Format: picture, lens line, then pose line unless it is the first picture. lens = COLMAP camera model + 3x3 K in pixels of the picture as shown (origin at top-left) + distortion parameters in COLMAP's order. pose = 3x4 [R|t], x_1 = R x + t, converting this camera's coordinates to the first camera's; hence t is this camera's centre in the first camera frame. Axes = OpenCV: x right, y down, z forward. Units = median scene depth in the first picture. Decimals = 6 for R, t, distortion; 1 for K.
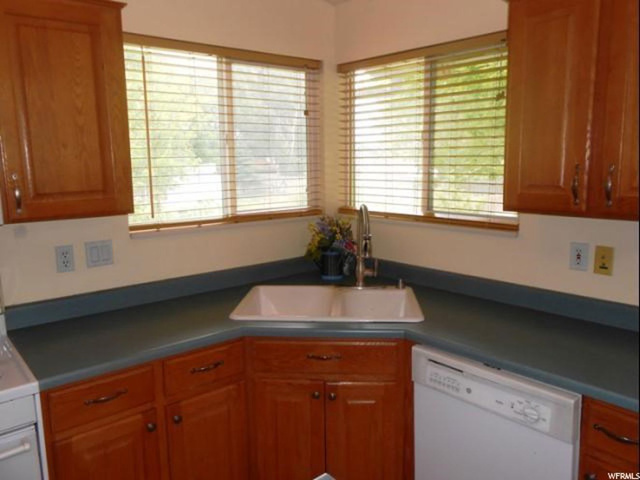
lens RADIAL K [[506.1, 0, 320.0], [0, 506.1, 240.0], [0, 0, 1]] dist [0.006530, 0.007683]
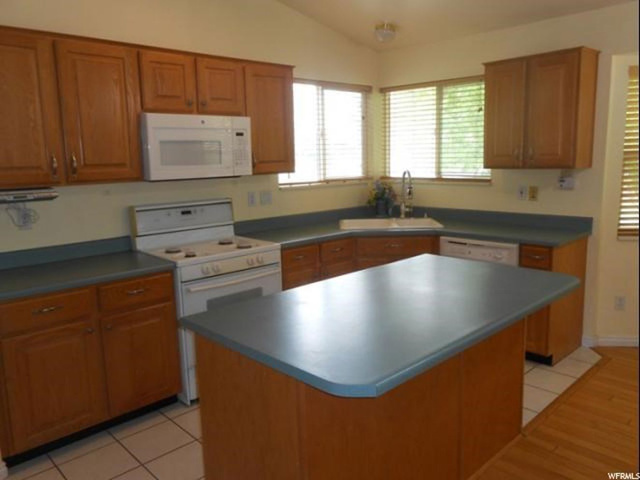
lens RADIAL K [[506.1, 0, 320.0], [0, 506.1, 240.0], [0, 0, 1]] dist [0.006530, 0.007683]
pose [[0.998288, -0.019543, 0.055122, -0.292316], [0.019117, 0.999783, 0.008236, 0.142664], [-0.055271, -0.007168, 0.998446, -0.704595]]
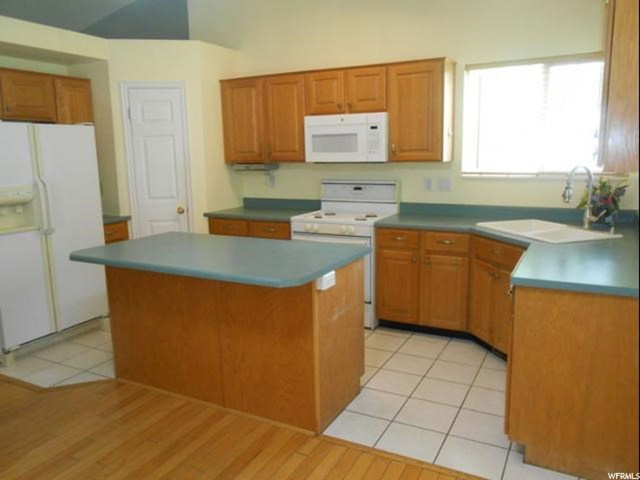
lens RADIAL K [[506.1, 0, 320.0], [0, 506.1, 240.0], [0, 0, 1]] dist [0.006530, 0.007683]
pose [[0.373015, 0.171745, -0.911791, 0.993206], [-0.133744, 0.982408, 0.130332, 0.040226], [0.918135, 0.073330, 0.389423, -0.142660]]
